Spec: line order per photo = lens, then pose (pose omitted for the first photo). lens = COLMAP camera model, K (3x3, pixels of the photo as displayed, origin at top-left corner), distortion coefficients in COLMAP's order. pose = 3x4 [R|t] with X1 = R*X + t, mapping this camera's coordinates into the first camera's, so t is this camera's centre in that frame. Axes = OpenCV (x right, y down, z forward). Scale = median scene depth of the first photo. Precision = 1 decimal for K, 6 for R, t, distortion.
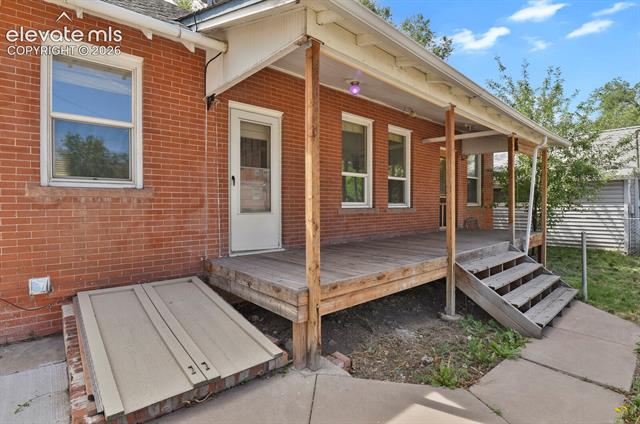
lens RADIAL K [[312.2, 0, 323.3], [0, 312.2, 209.6], [0, 0, 1]] dist [-0.026528, -0.001007]
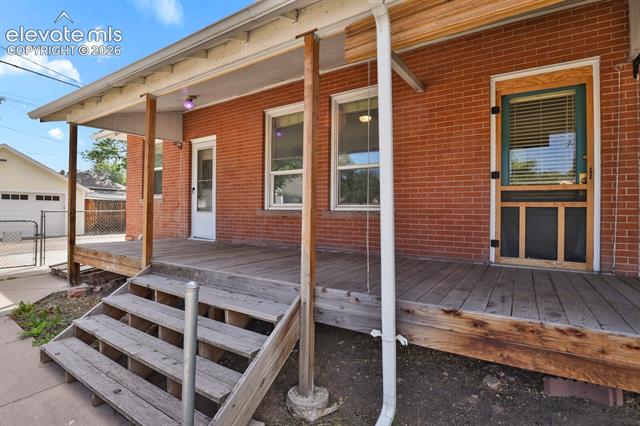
lens RADIAL K [[312.2, 0, 323.3], [0, 312.2, 210.6], [0, 0, 1]] dist [-0.026528, -0.001007]
pose [[0.265381, 0.008275, -0.964108, 1.391671], [-0.023204, 0.999728, 0.002194, -0.010585], [0.963864, 0.021789, 0.265501, 1.240346]]
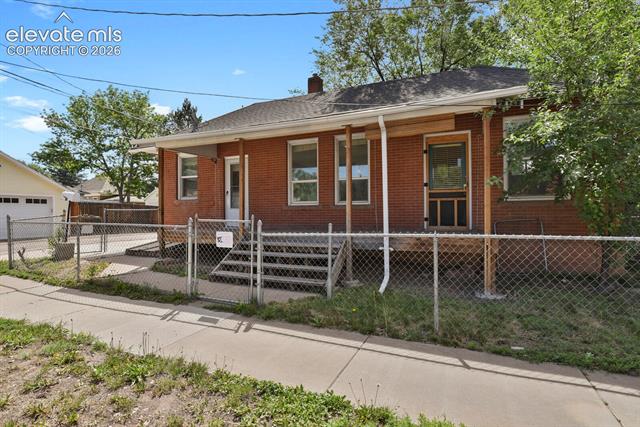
lens RADIAL K [[320.4, 0, 322.1], [0, 320.4, 213.6], [0, 0, 1]] dist [-0.003993, -0.000448]
pose [[0.425089, 0.002070, -0.905149, 2.031369], [-0.008030, 0.999967, -0.001485, 0.047063], [0.905116, 0.007900, 0.425092, 0.670773]]
